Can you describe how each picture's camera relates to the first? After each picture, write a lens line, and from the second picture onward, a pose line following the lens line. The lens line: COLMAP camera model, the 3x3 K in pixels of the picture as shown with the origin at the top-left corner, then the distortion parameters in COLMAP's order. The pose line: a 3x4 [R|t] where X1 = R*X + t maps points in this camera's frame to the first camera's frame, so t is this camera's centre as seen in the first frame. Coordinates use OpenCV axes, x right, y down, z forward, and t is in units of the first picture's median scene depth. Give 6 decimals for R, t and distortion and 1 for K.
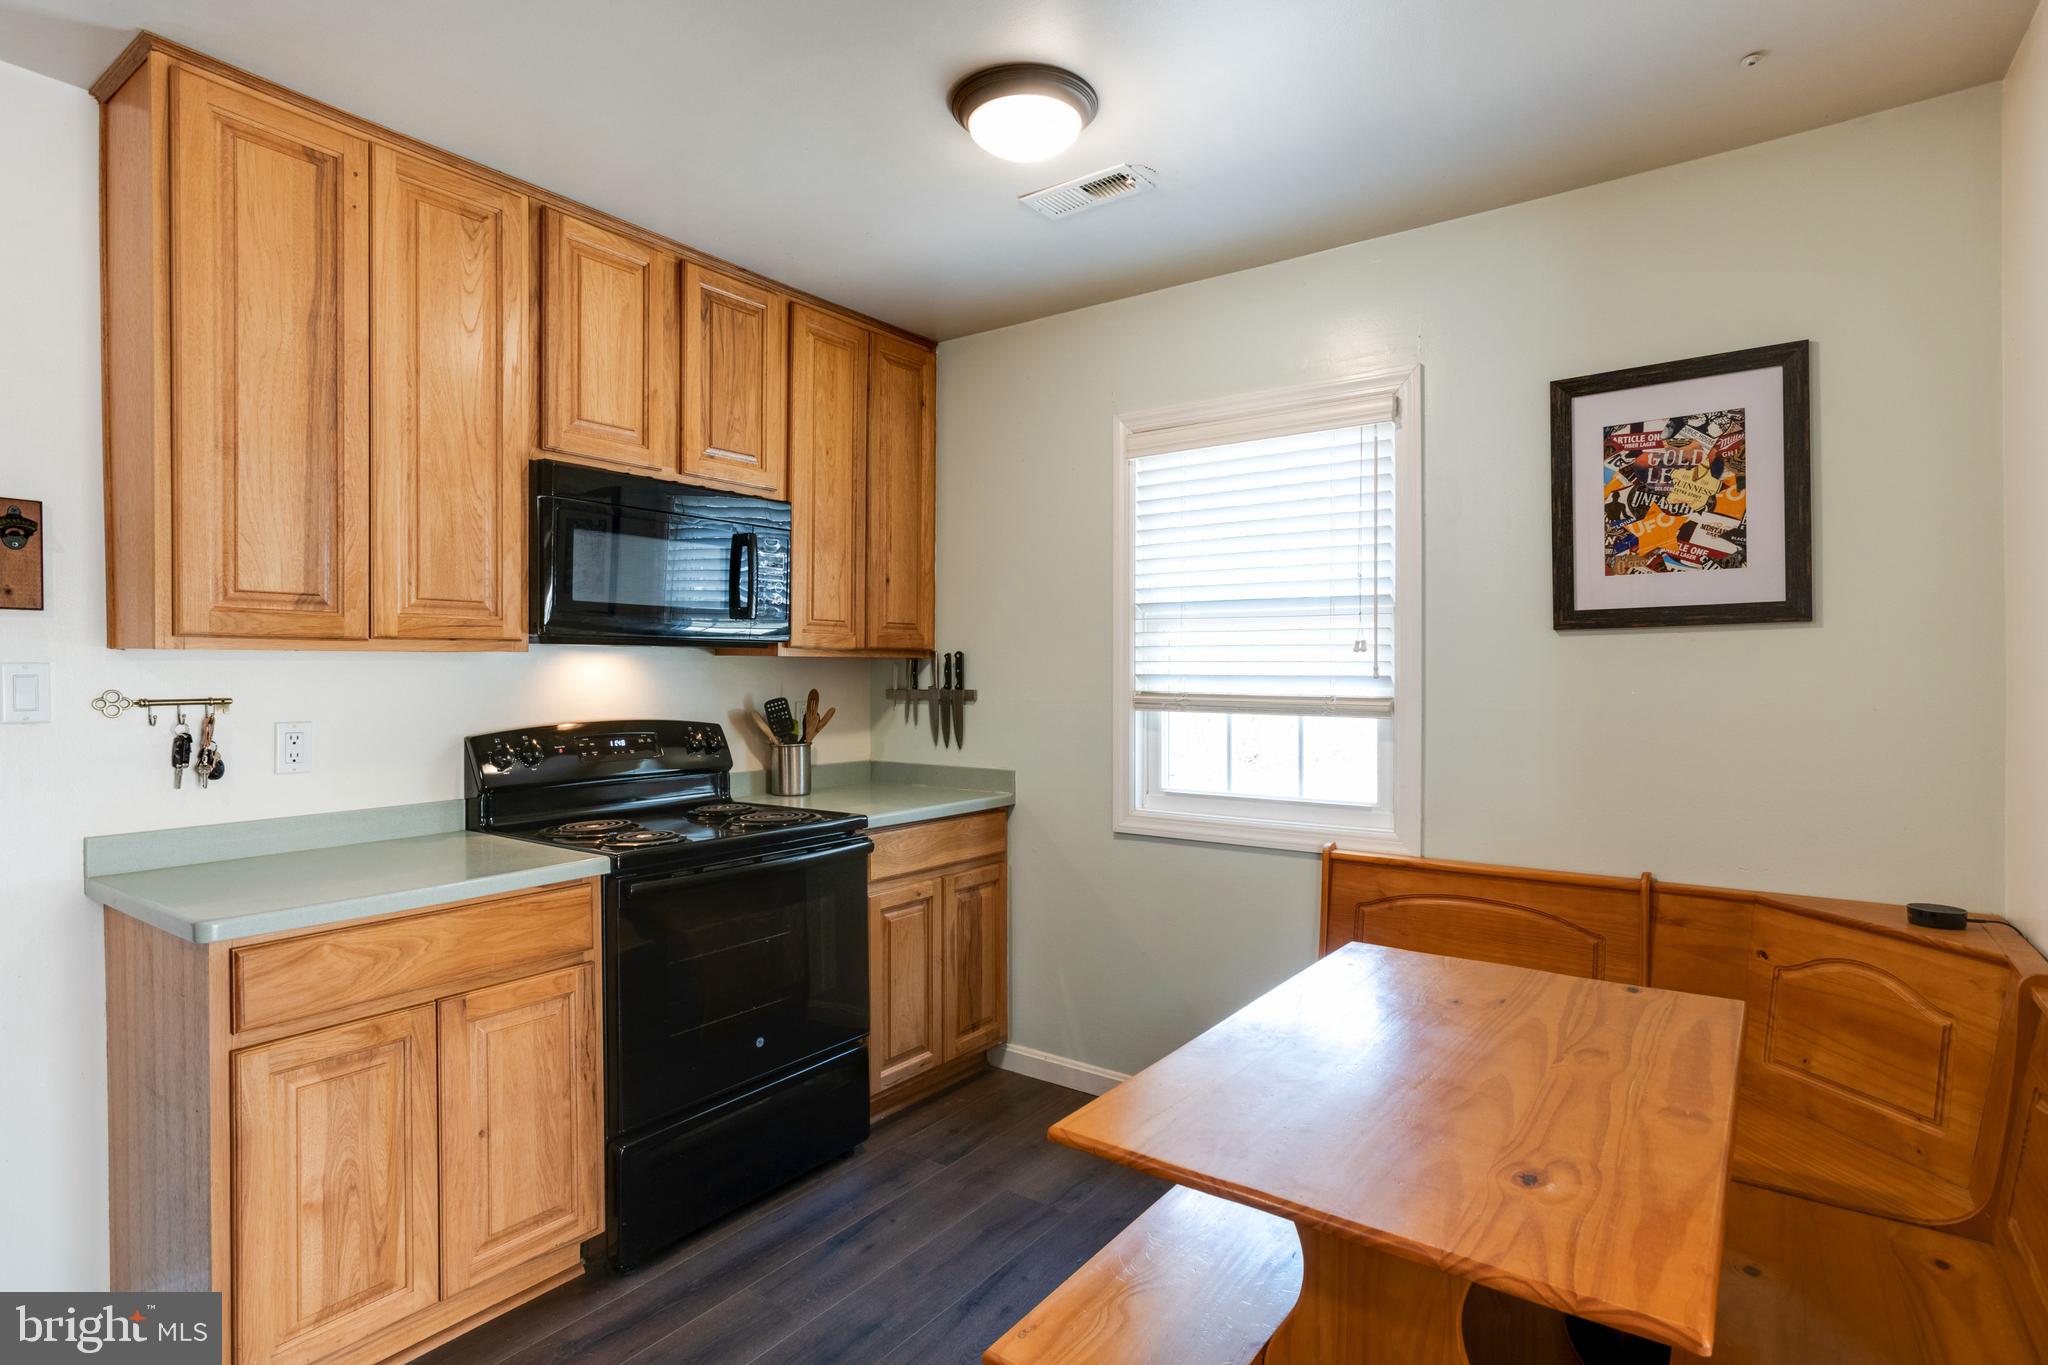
lens RADIAL K [[1046.6, 0, 1025.9], [0, 1046.6, 679.6], [0, 0, 1]] dist [-0.012943, 0.009369]
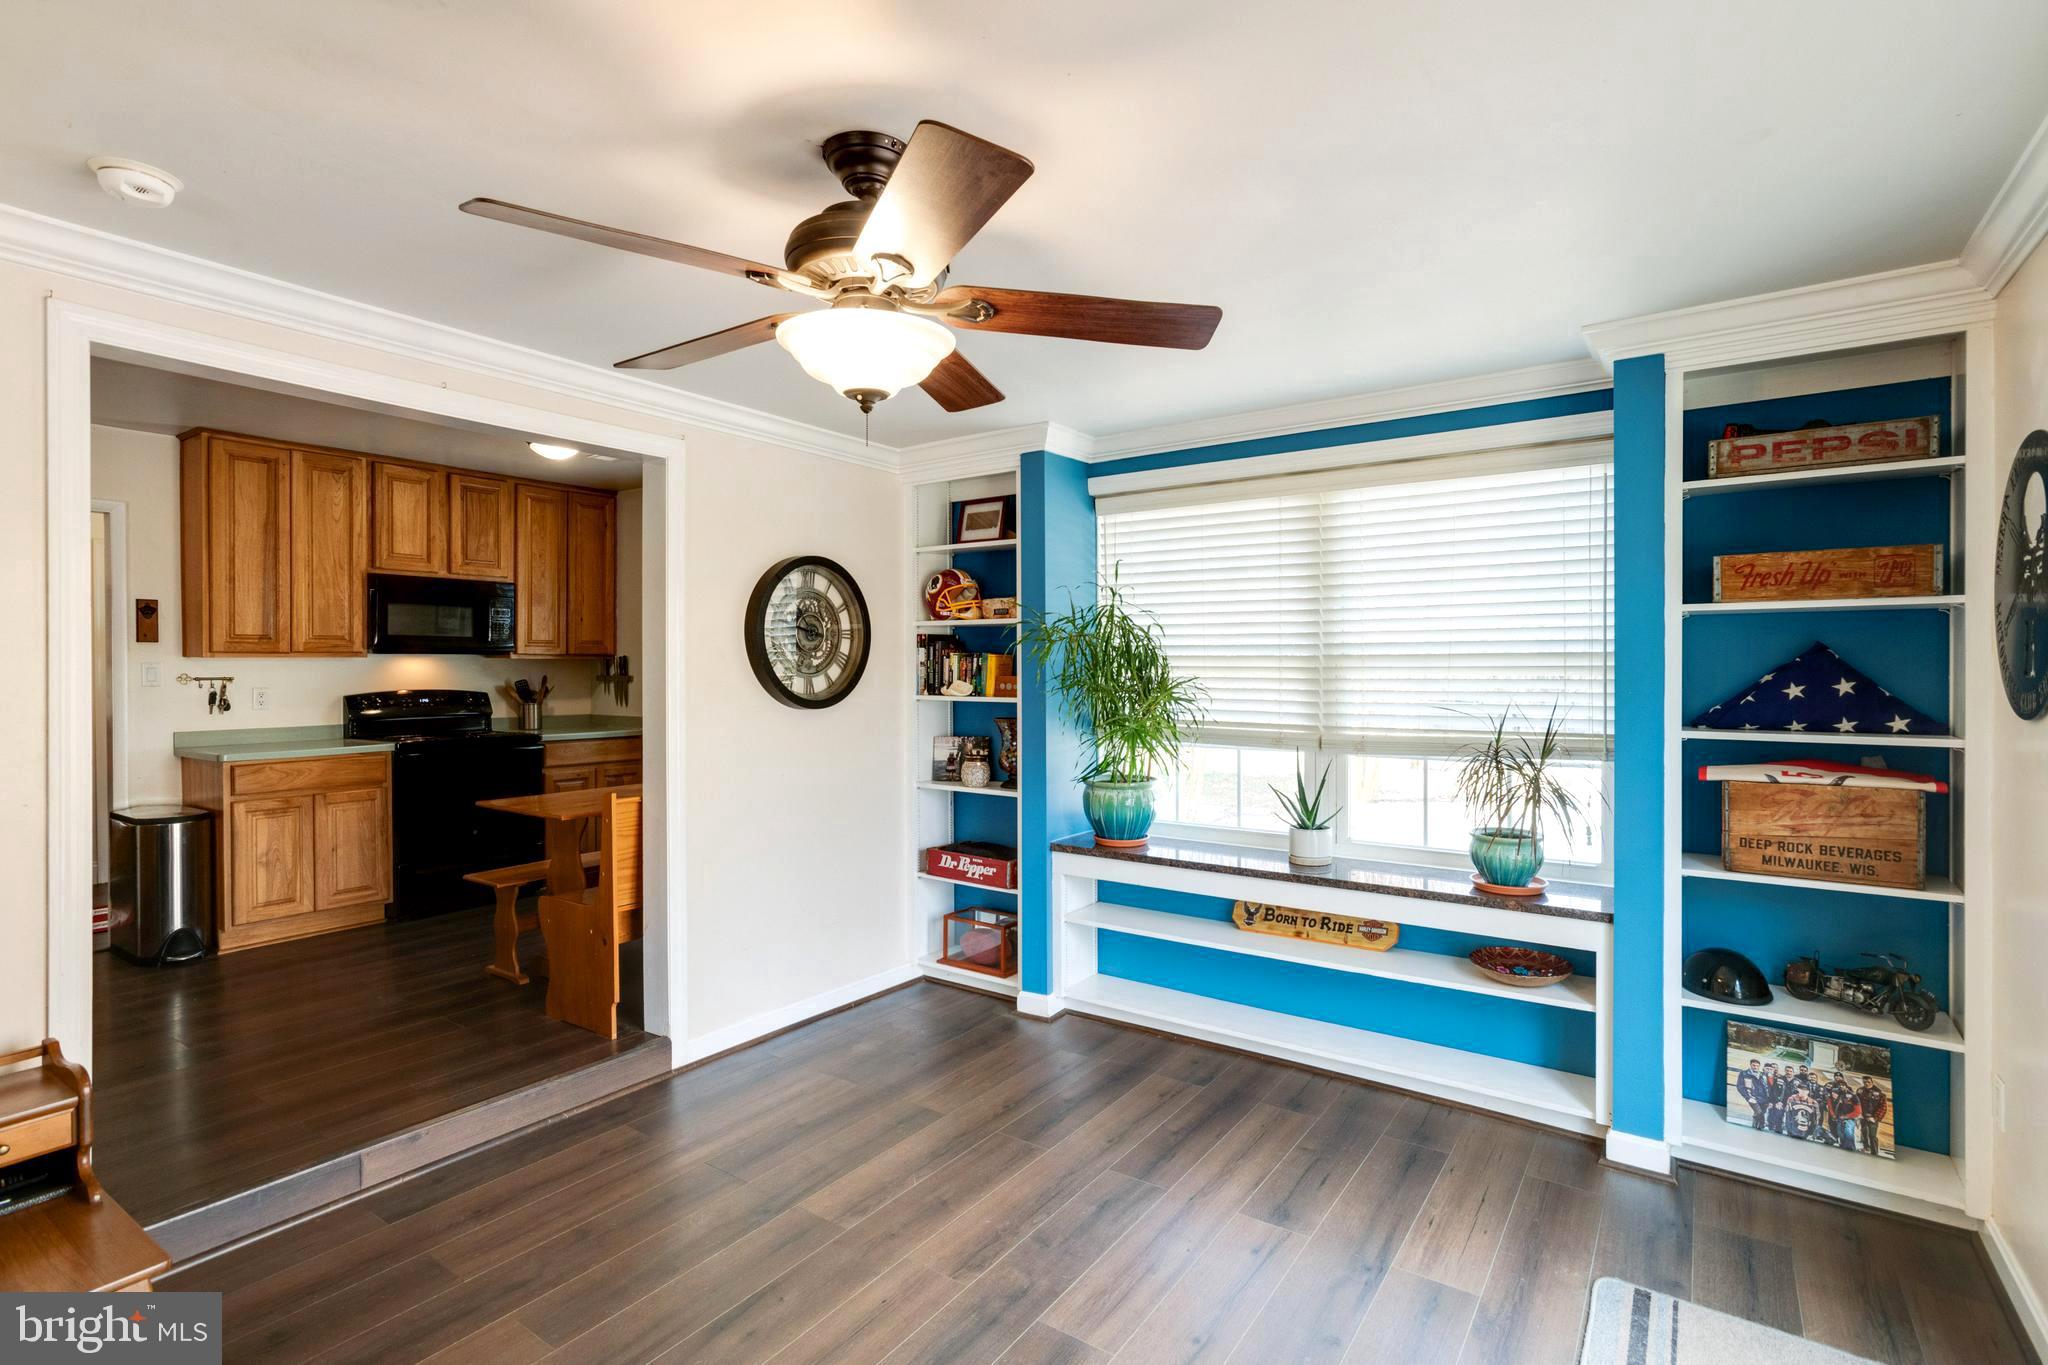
lens RADIAL K [[983.4, 0, 1028.1], [0, 983.4, 674.1], [0, 0, 1]] dist [-0.007412, 0.005244]
pose [[0.999851, 0.000024, 0.017238, 0.934235], [-0.000026, 1.000000, 0.000093, 0.009242], [-0.017238, -0.000093, 0.999851, -1.171599]]
